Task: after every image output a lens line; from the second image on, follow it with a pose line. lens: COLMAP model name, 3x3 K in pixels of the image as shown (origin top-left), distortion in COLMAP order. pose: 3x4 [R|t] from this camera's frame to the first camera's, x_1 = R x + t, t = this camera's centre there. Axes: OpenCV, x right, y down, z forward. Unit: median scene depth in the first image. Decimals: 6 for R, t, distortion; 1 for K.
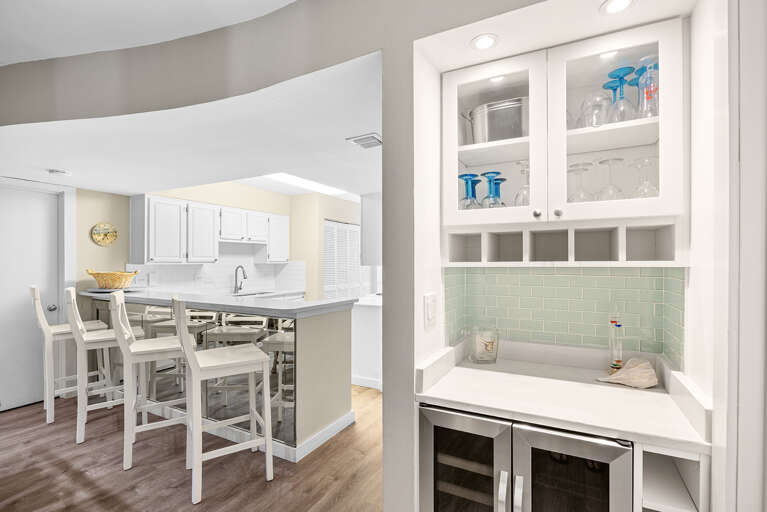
lens RADIAL K [[359.5, 0, 384.1], [0, 359.5, 258.4], [0, 0, 1]] dist [0.000243, 0.000451]
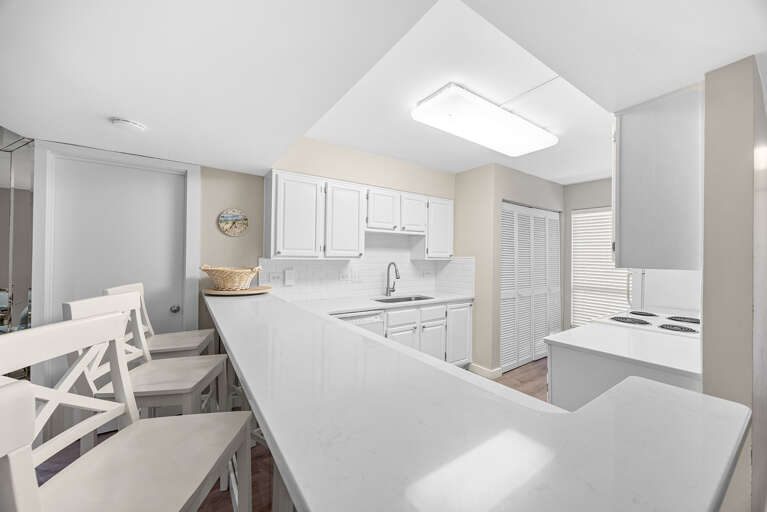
lens RADIAL K [[296.1, 0, 383.5], [0, 296.1, 254.8], [0, 0, 1]] dist [0.001357, 0.000112]
pose [[0.885336, 0.006172, -0.464910, -0.121655], [-0.007892, 0.999967, -0.001754, 0.005514], [0.464884, 0.005222, 0.885356, 0.443497]]
